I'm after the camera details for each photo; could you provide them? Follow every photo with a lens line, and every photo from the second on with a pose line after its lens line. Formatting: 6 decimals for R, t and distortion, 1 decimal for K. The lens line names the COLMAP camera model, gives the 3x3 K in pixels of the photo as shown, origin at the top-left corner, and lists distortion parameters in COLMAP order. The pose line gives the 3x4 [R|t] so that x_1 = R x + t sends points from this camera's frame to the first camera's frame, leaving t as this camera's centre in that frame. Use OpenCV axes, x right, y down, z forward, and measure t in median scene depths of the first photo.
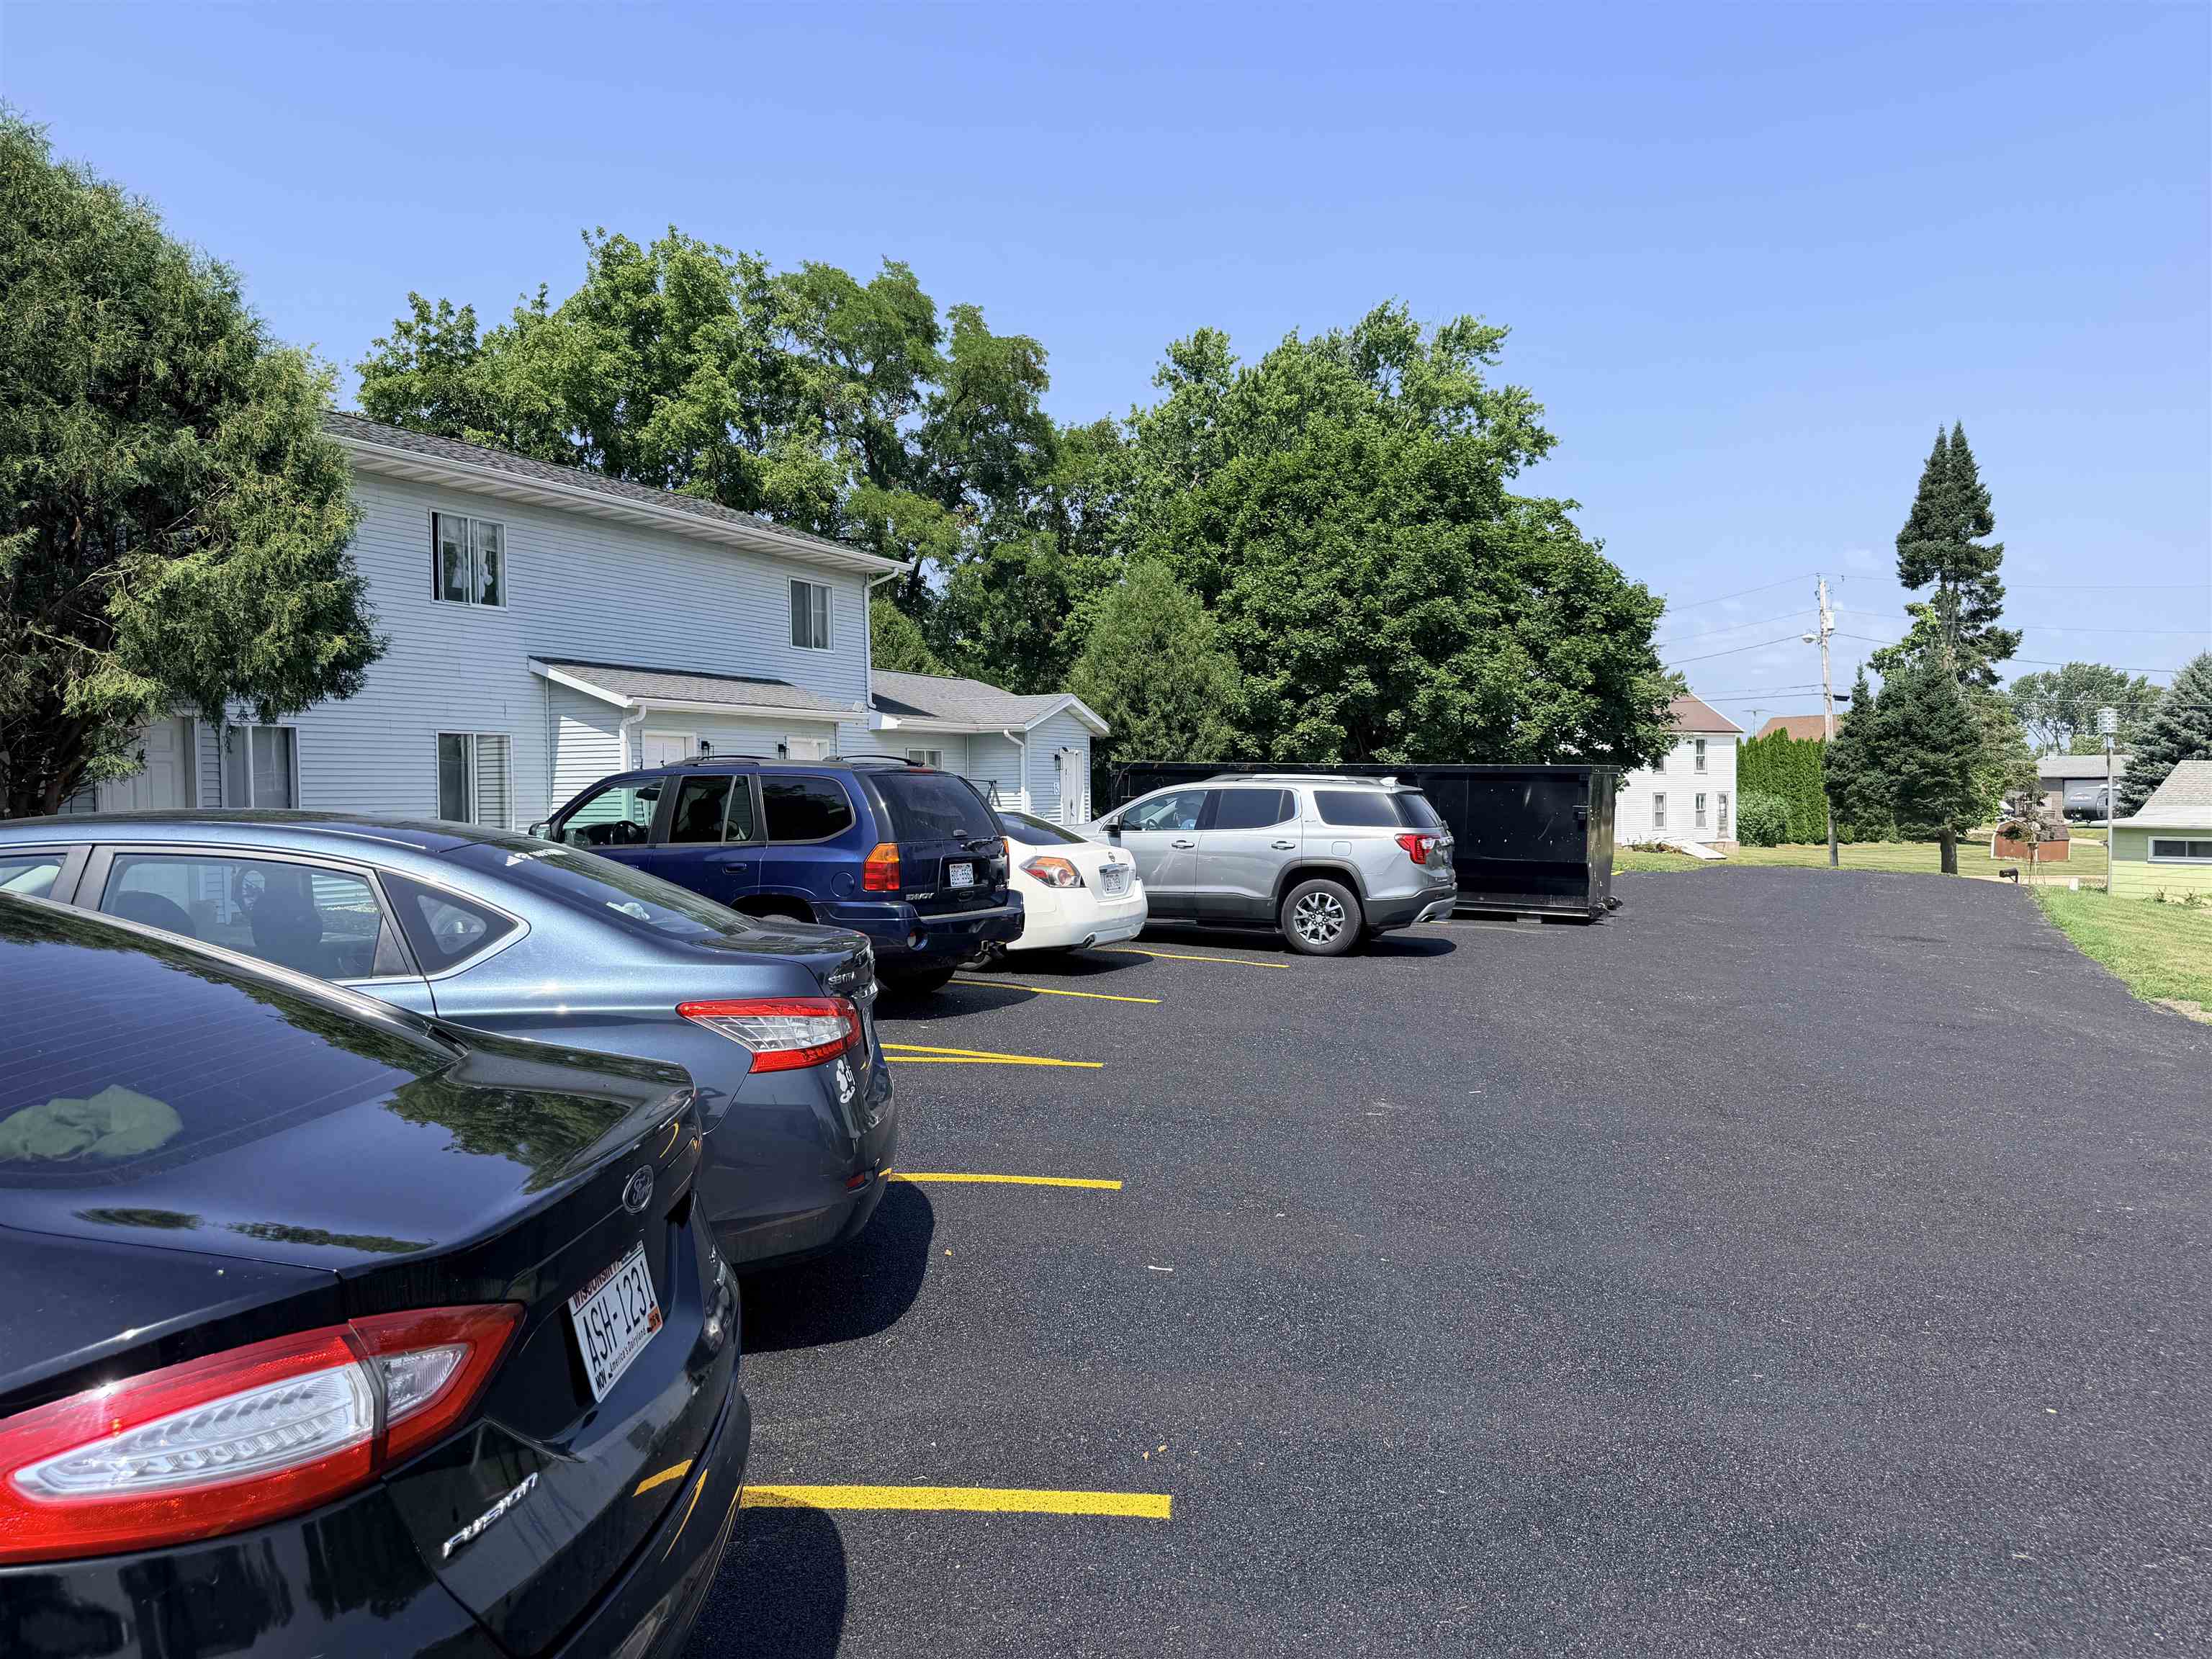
lens RADIAL K [[1556.1, 0, 1106.0], [0, 1556.1, 829.5], [0, 0, 1]] dist [0.000102, -0.002336]
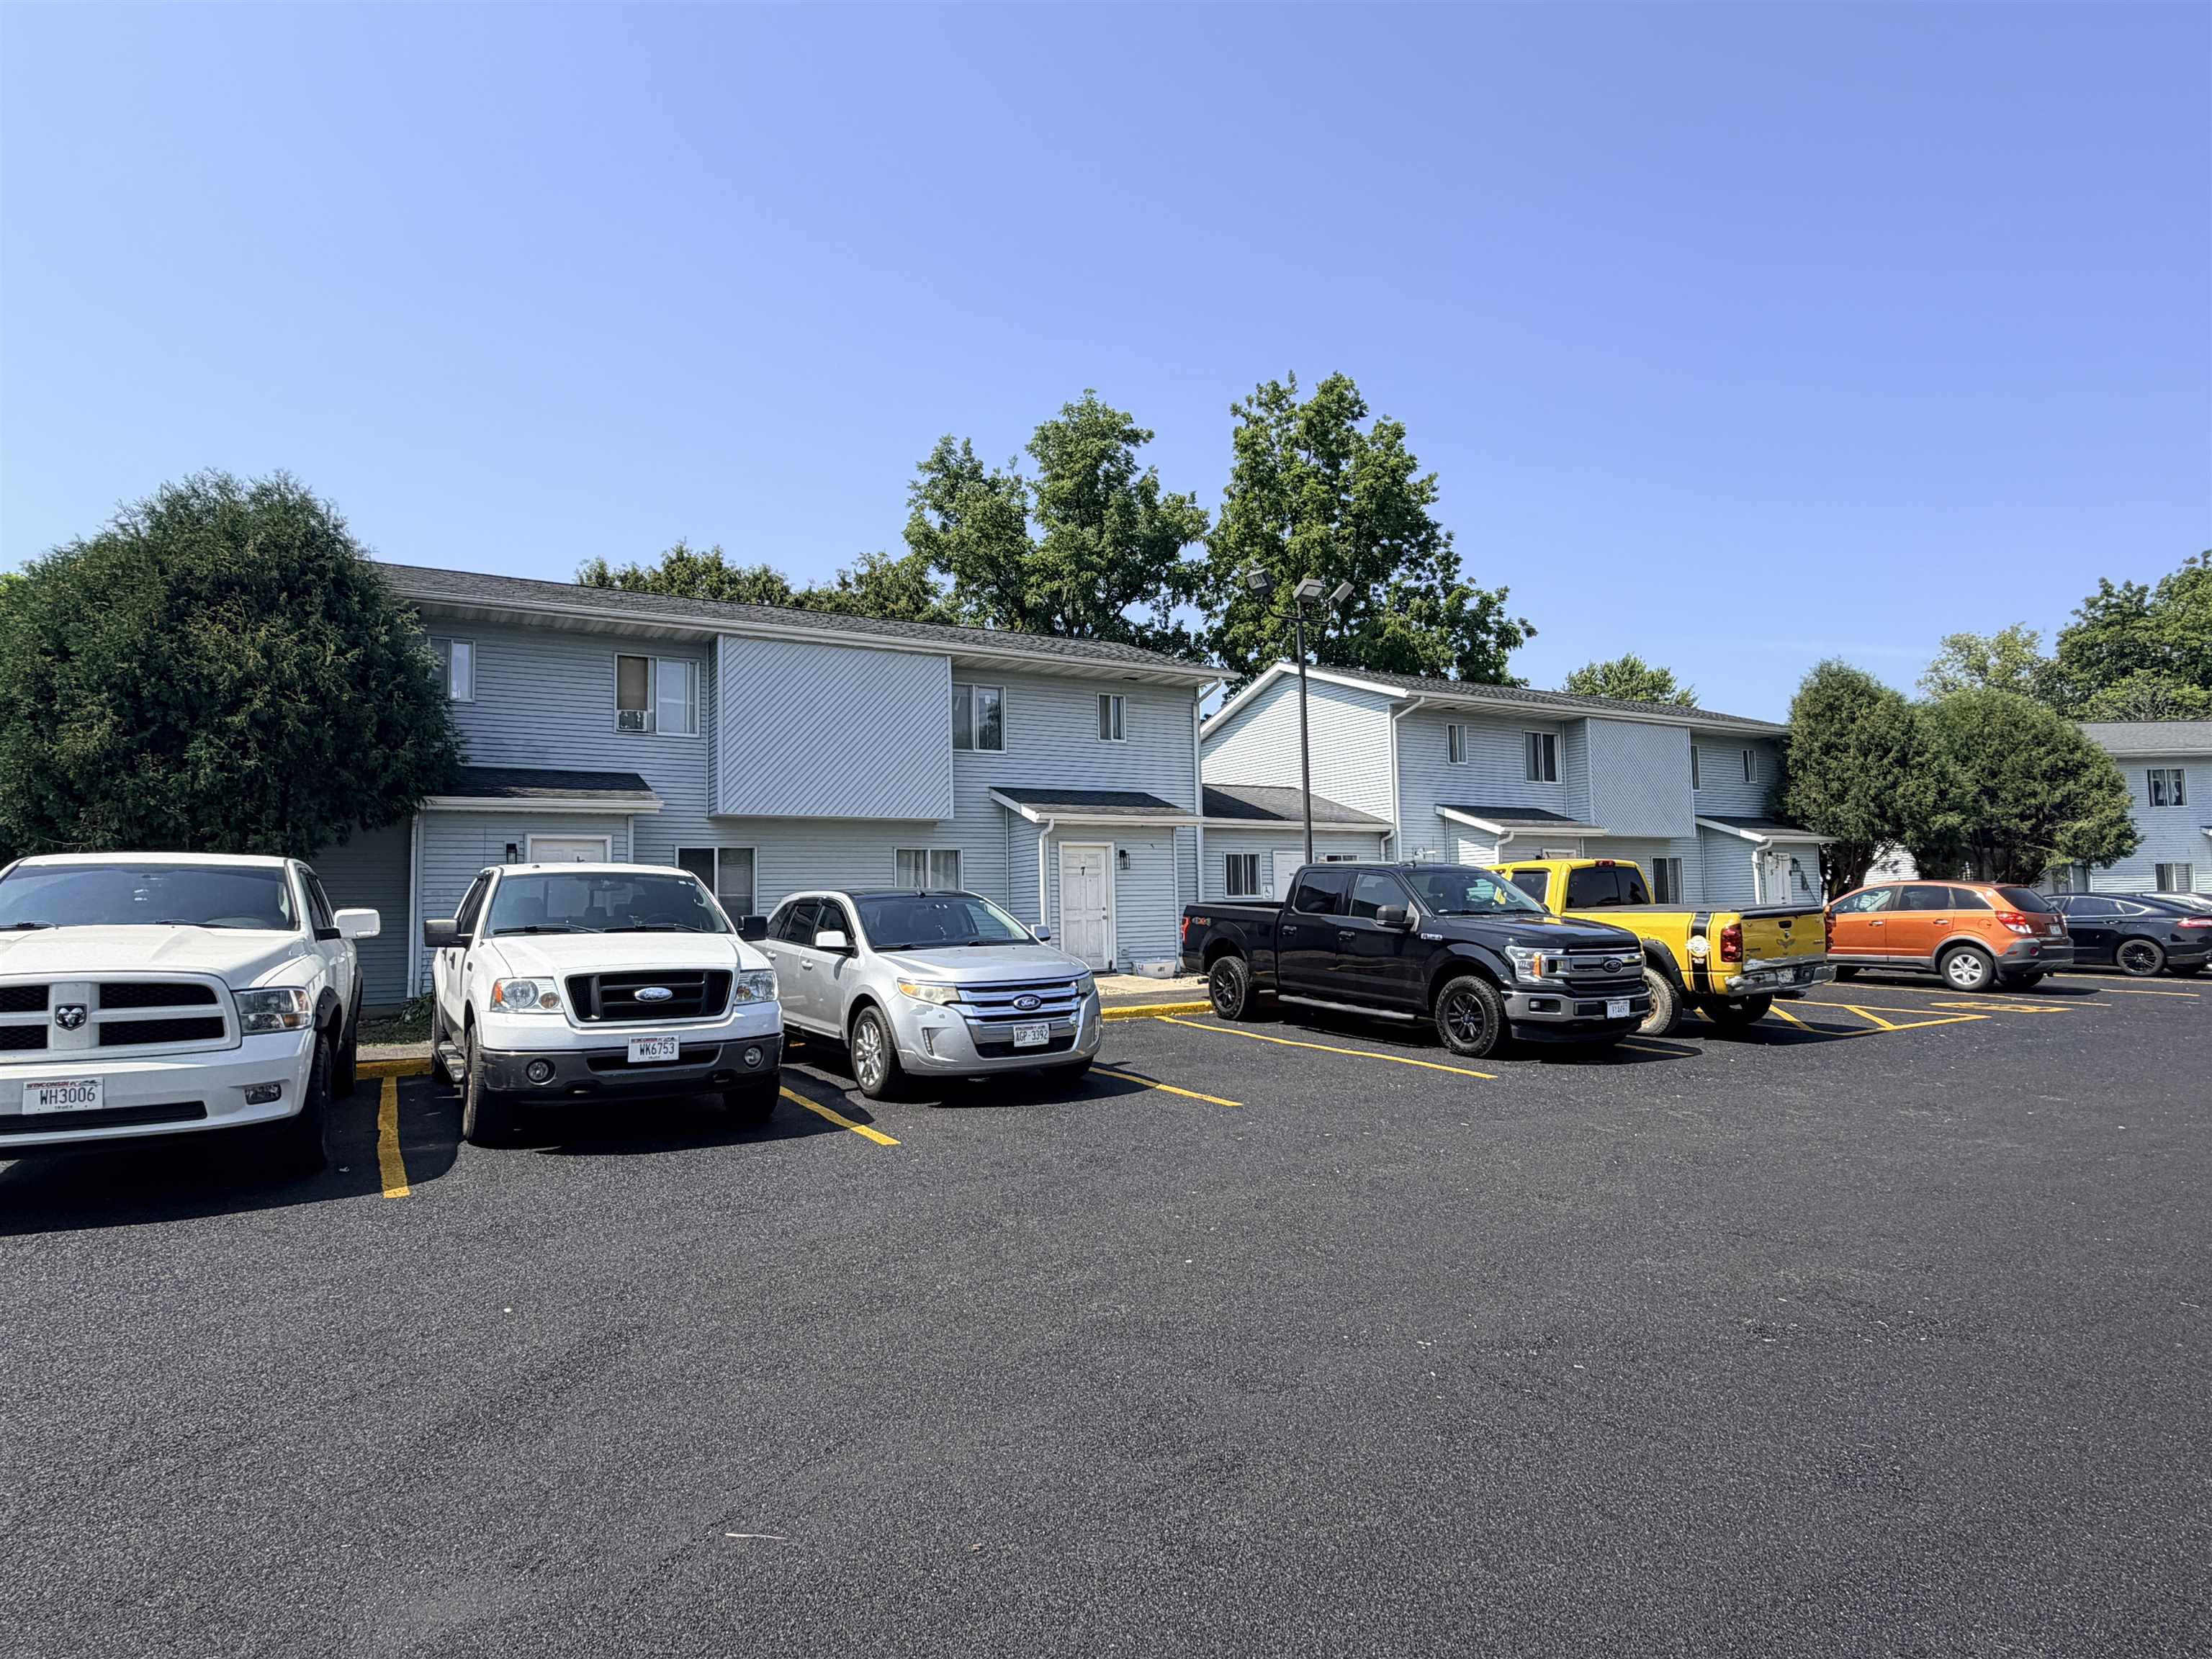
lens RADIAL K [[1240.8, 0, 1106.0], [0, 1240.8, 829.5], [0, 0, 1]] dist [-0.001434, -0.000746]
pose [[0.470268, -0.064580, -0.880158, 0.240287], [-0.000468, 0.997301, -0.073425, 0.014085], [0.882524, 0.034941, 0.468968, -0.645248]]
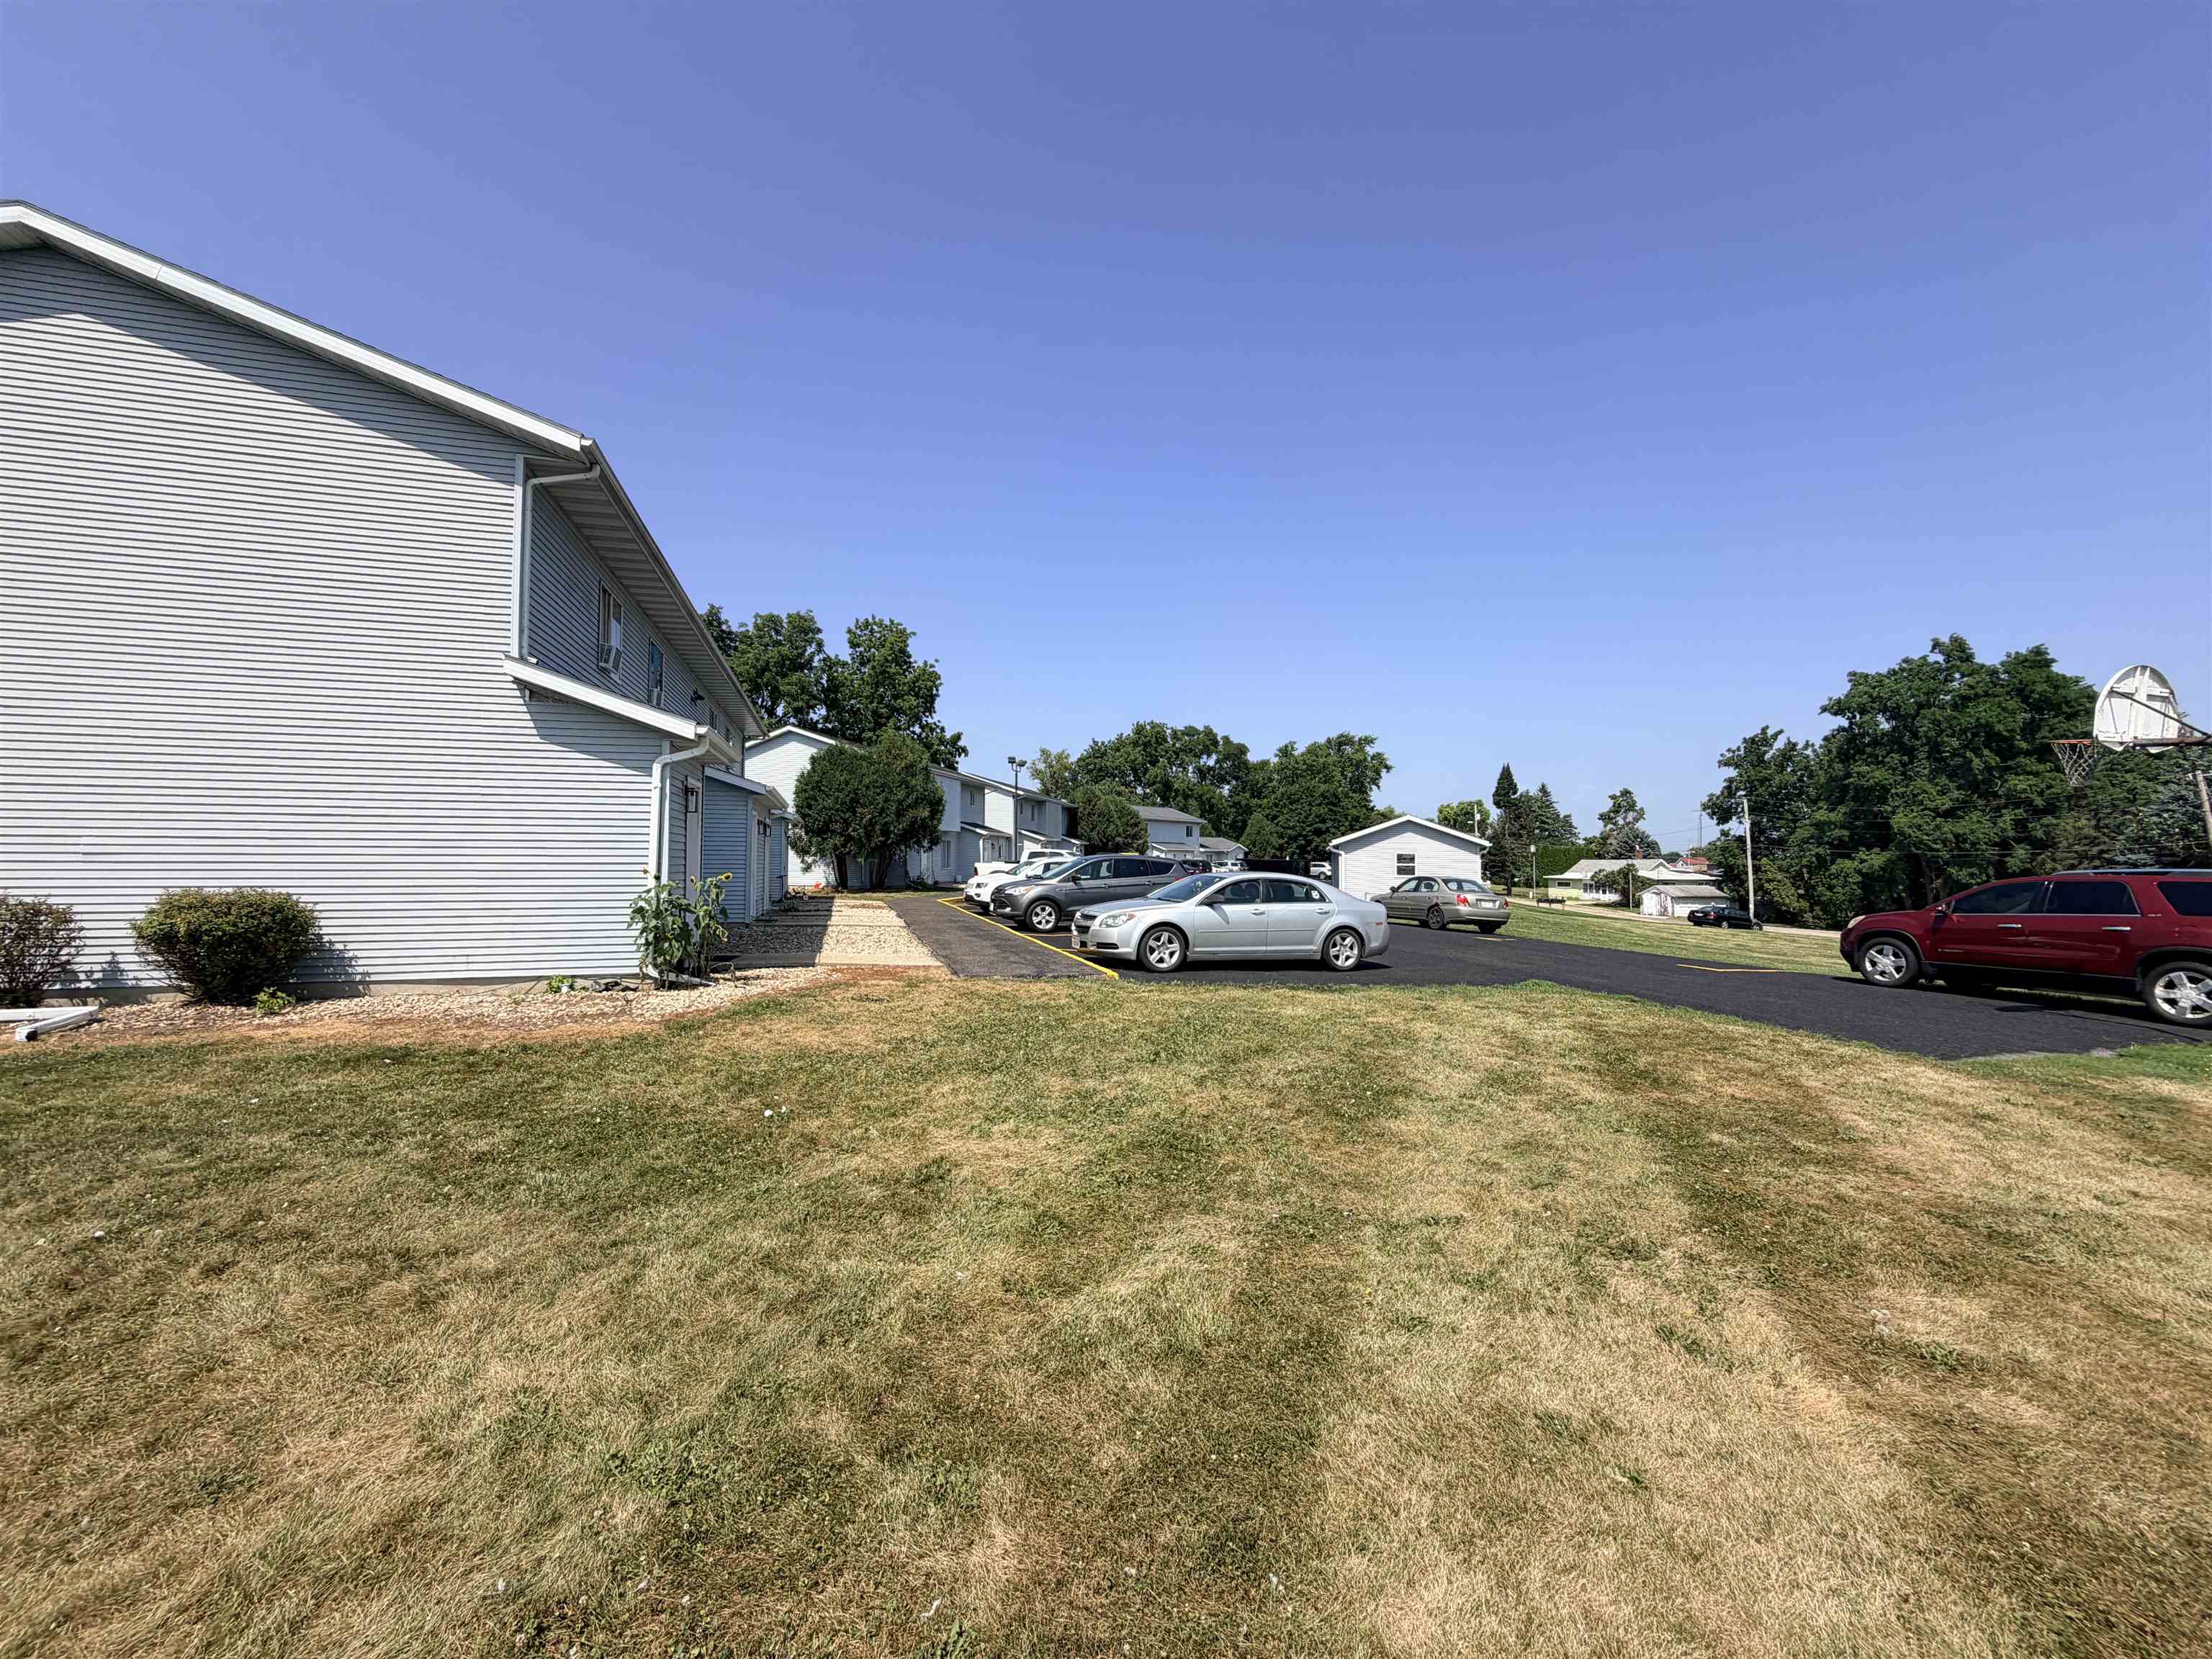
lens RADIAL K [[888.1, 0, 1106.0], [0, 888.1, 829.5], [0, 0, 1]] dist [0.000061, -0.000002]
pose [[0.968187, 0.012777, -0.249902, 0.219224], [-0.026513, 0.998312, -0.051674, 0.022556], [0.248820, 0.056656, 0.966891, -1.492110]]
